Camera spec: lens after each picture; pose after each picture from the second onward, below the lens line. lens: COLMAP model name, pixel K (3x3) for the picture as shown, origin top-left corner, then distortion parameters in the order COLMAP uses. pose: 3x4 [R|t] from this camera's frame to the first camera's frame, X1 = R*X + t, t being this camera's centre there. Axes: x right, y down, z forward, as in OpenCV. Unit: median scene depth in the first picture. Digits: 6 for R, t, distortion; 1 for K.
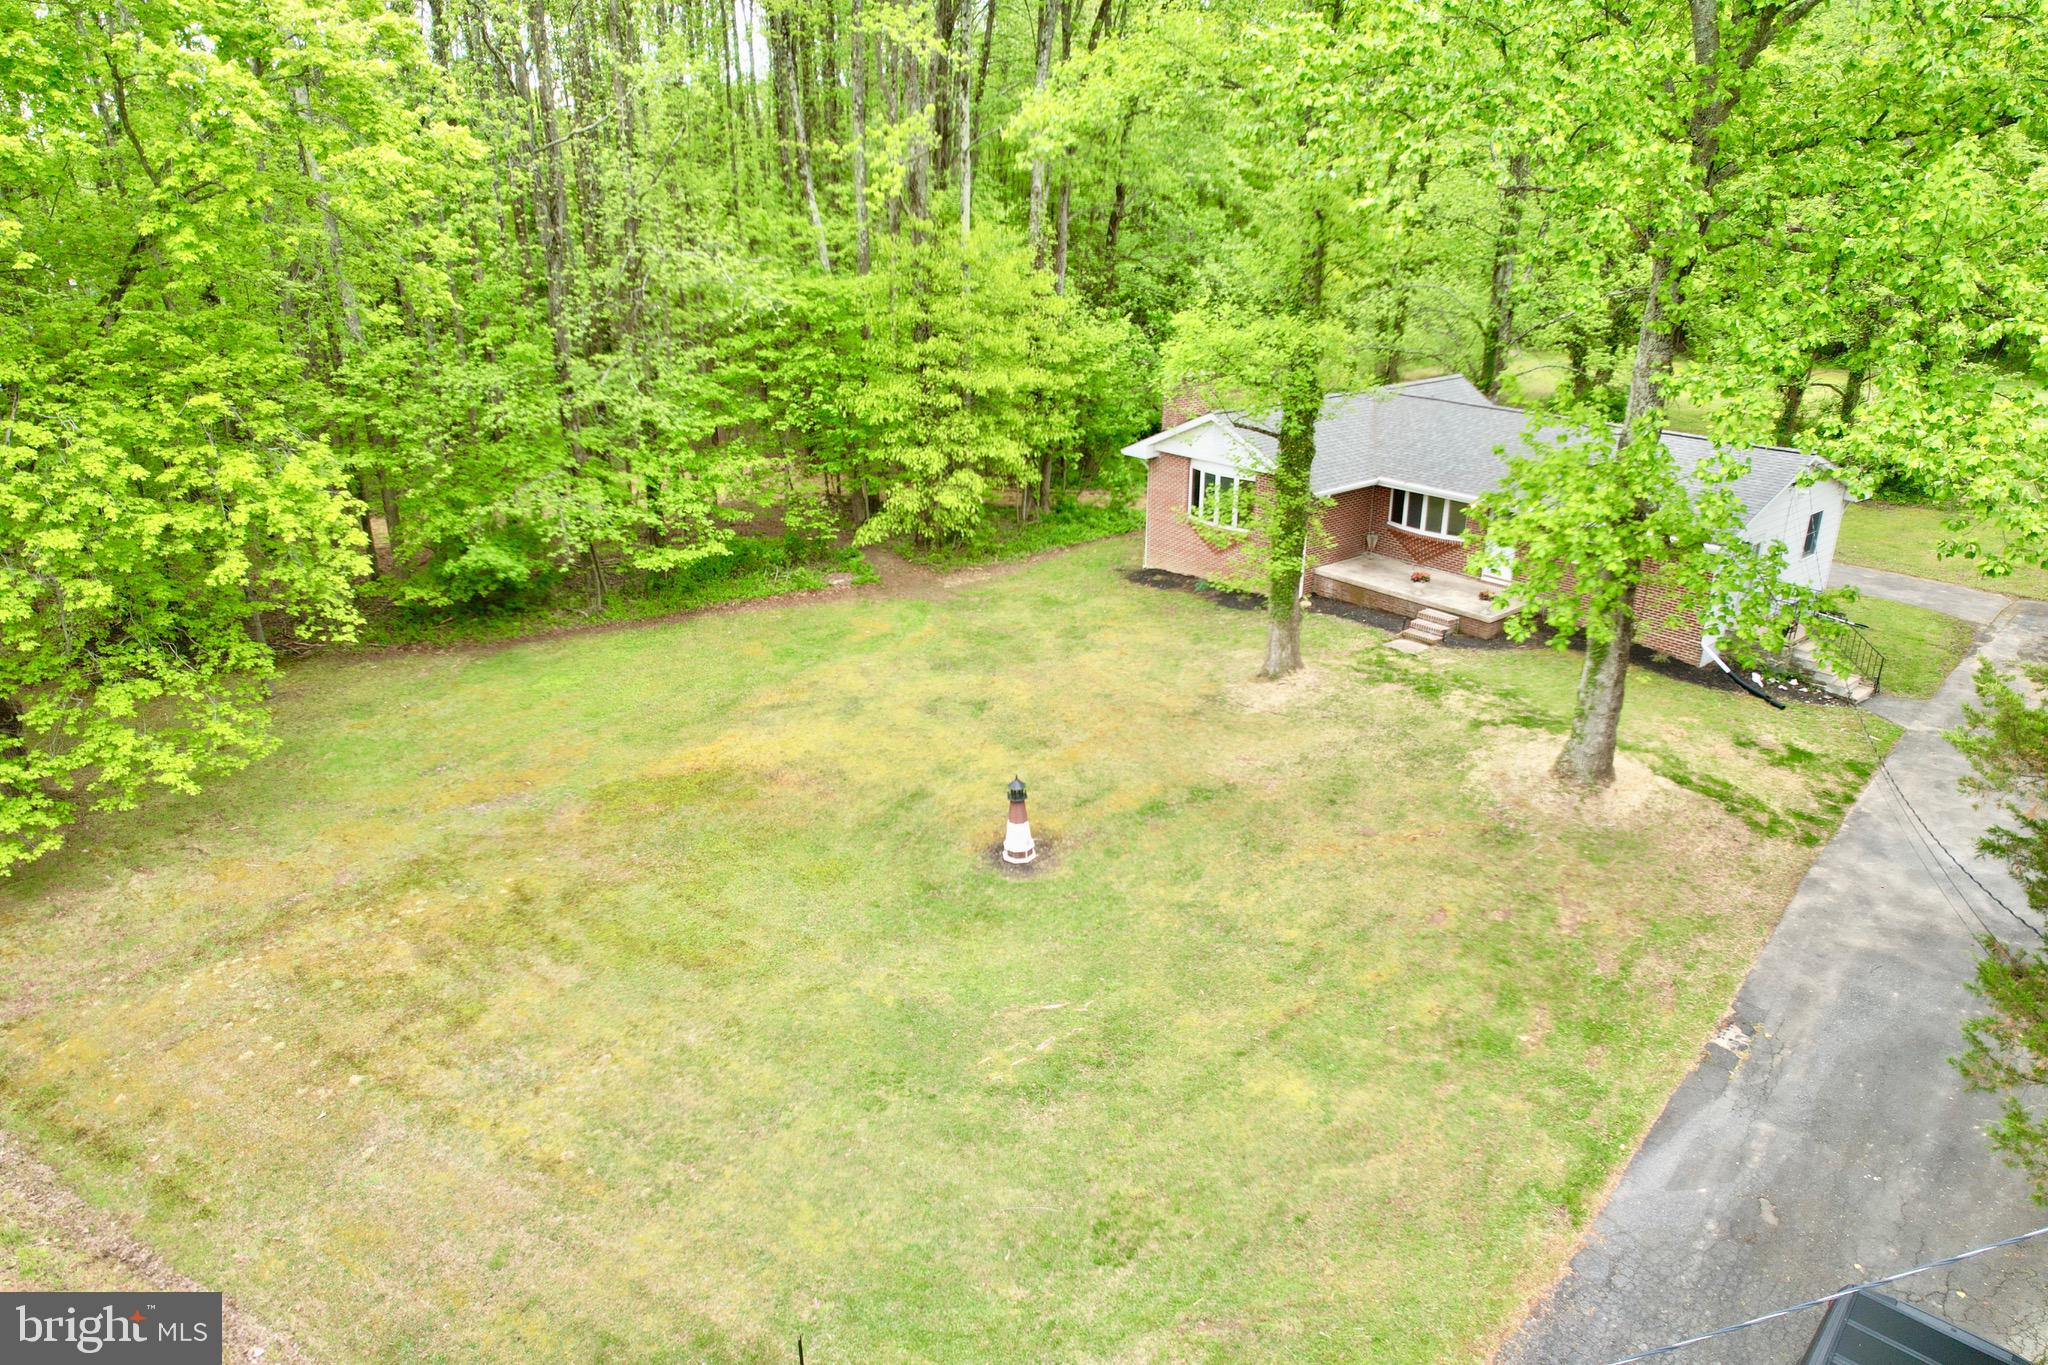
lens RADIAL K [[1317.3, 0, 1026.9], [0, 1317.3, 679.7], [0, 0, 1]] dist [-0.067360, 0.040914]
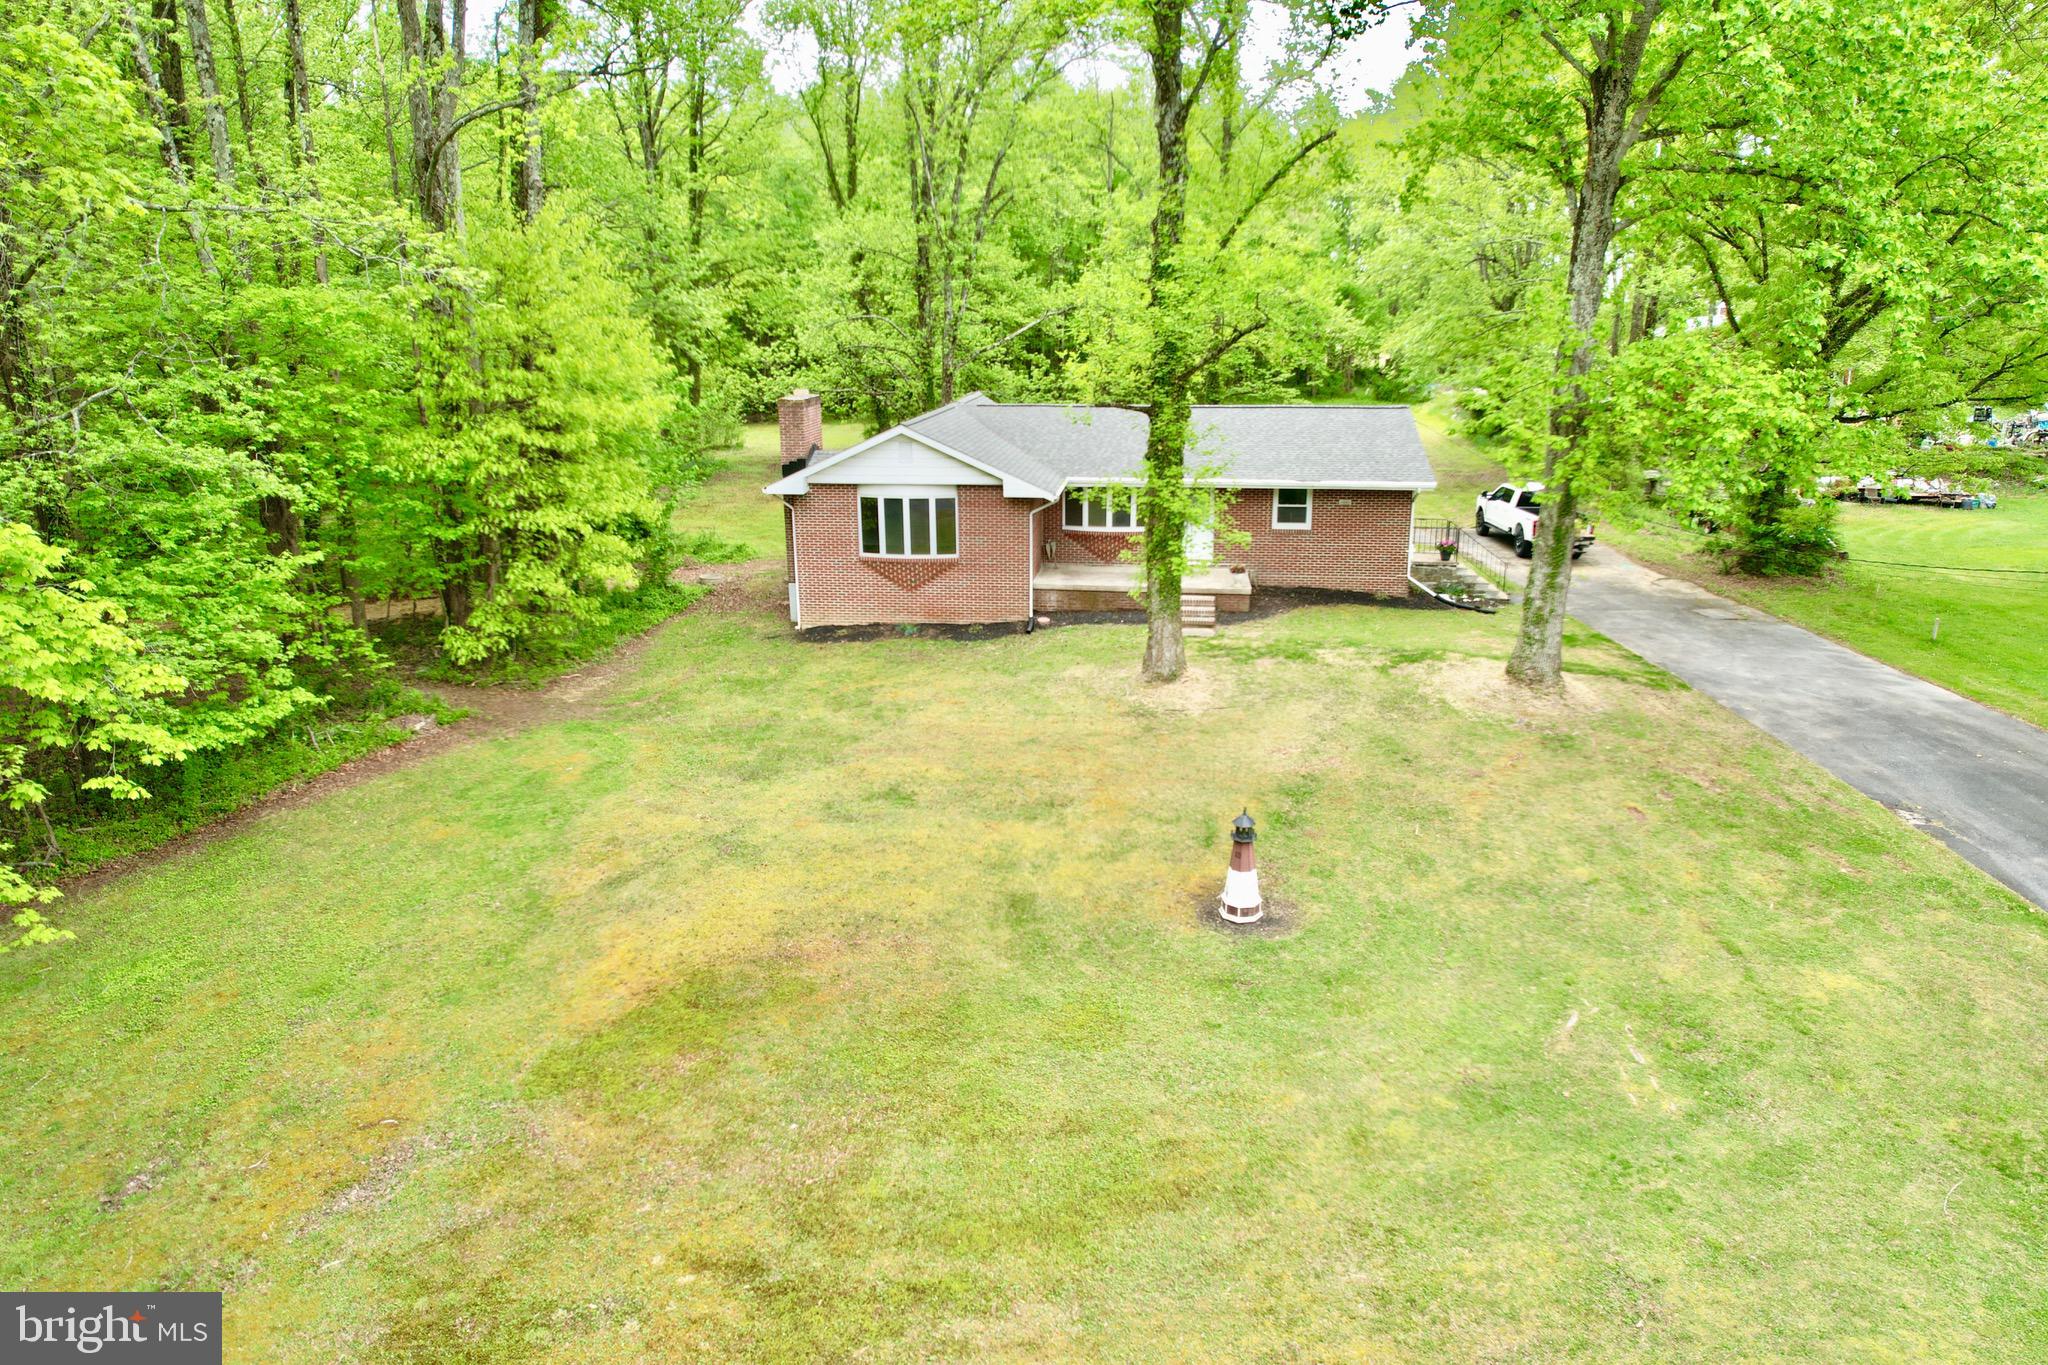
lens RADIAL K [[1317.3, 0, 1030.2], [0, 1317.3, 679.8], [0, 0, 1]] dist [-0.067360, 0.040914]
pose [[0.719144, -0.190559, 0.668221, -0.418280], [0.248445, 0.968606, 0.008843, -0.028047], [-0.648928, 0.159656, 0.743910, 0.336565]]
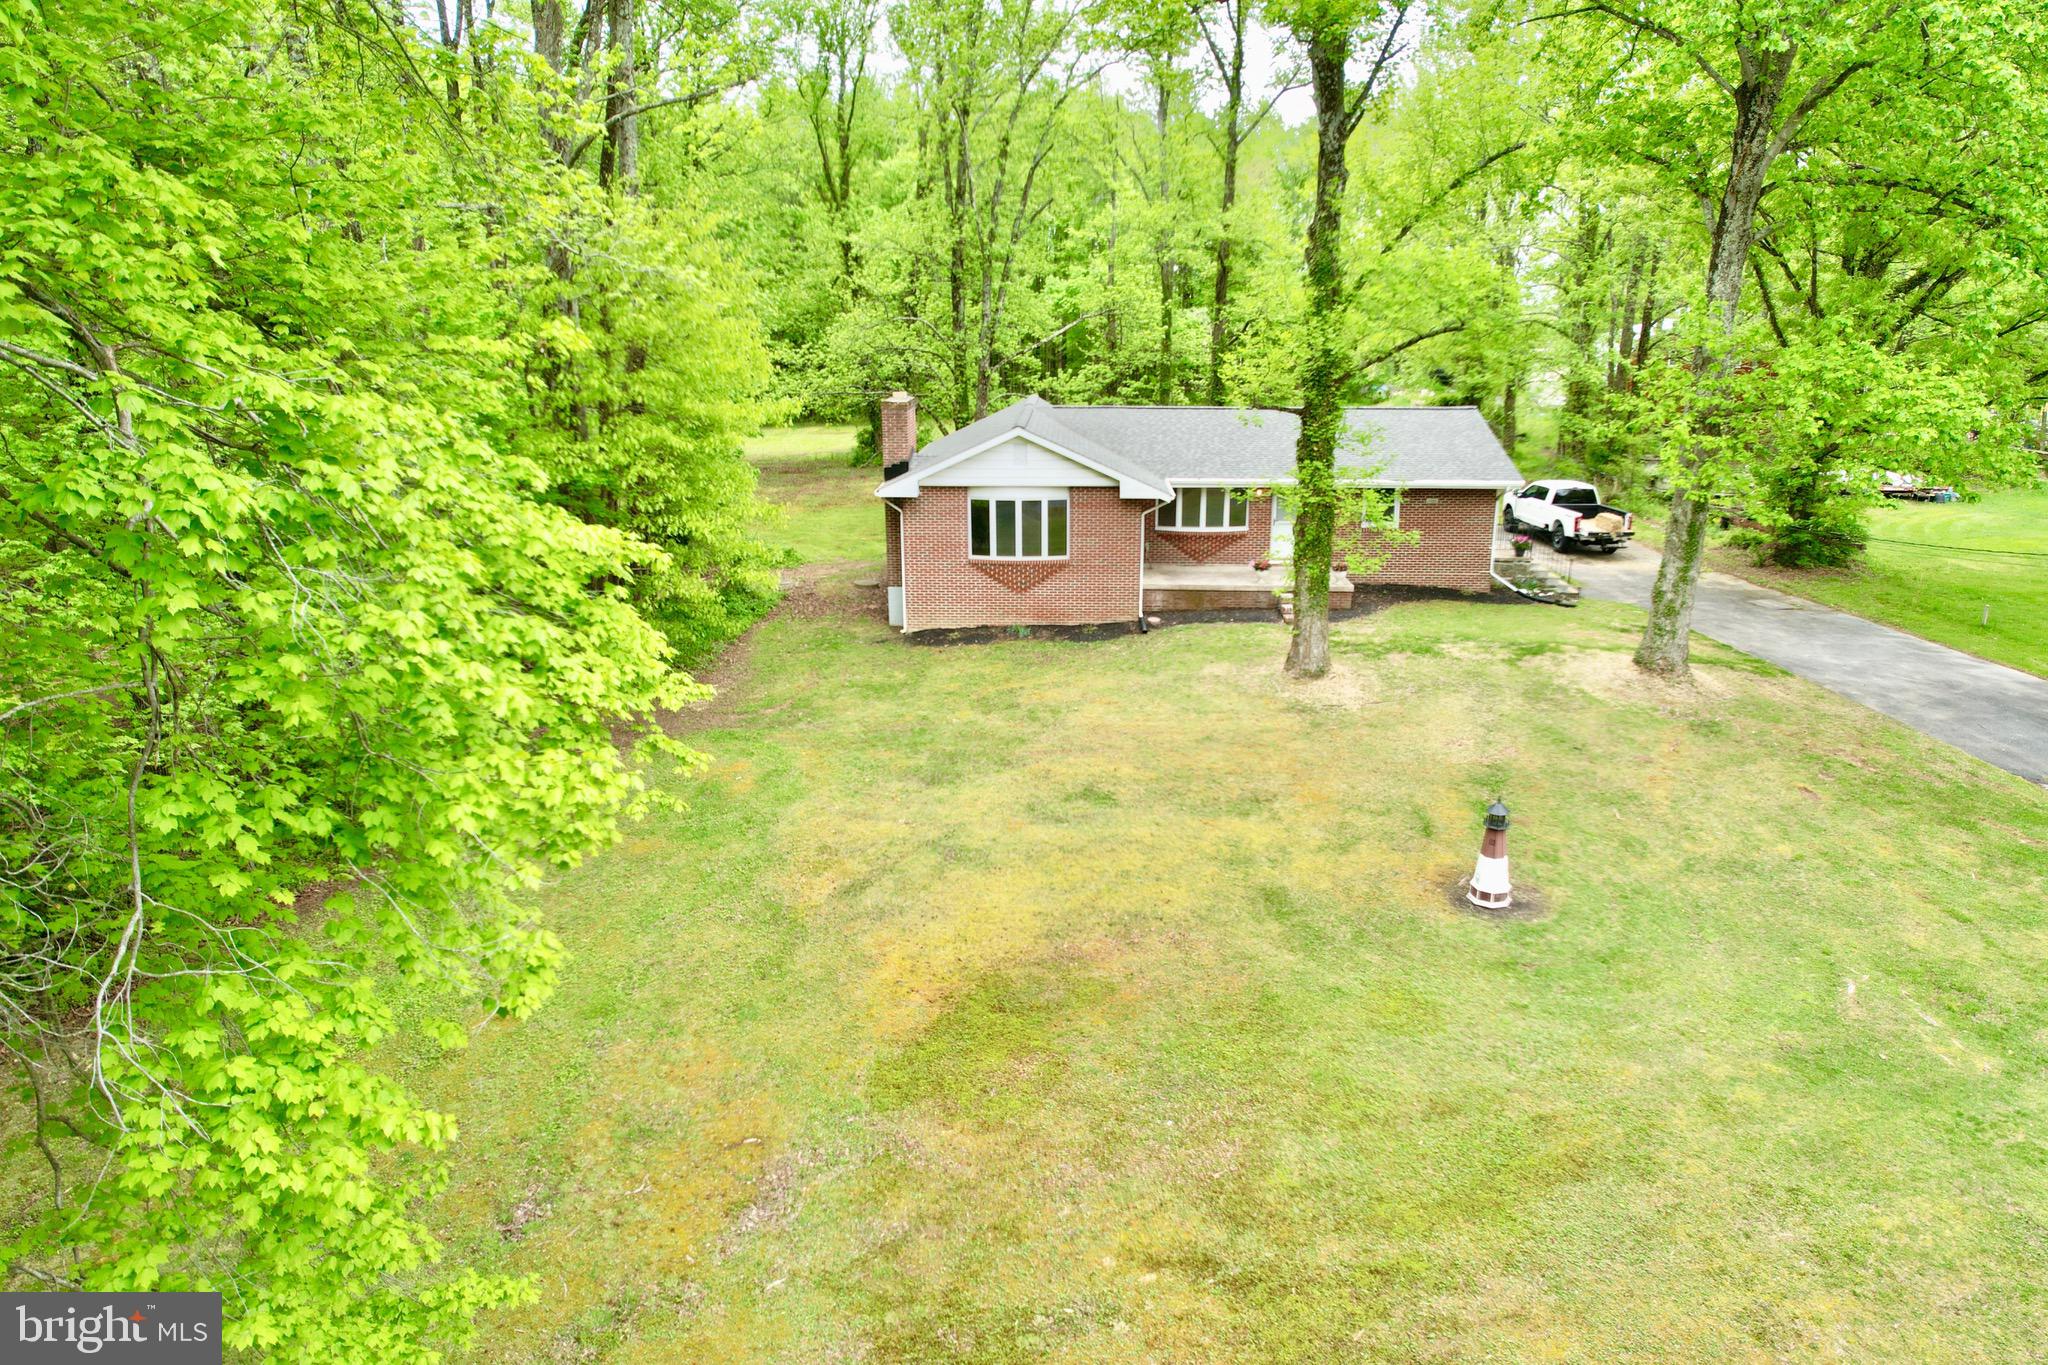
lens RADIAL K [[1317.3, 0, 1019.0], [0, 1317.3, 680.0], [0, 0, 1]] dist [-0.067360, 0.040914]
pose [[0.664718, -0.202620, 0.719093, -0.528866], [0.265798, 0.963682, 0.025838, -0.066649], [-0.698213, 0.173959, 0.694433, 0.438034]]
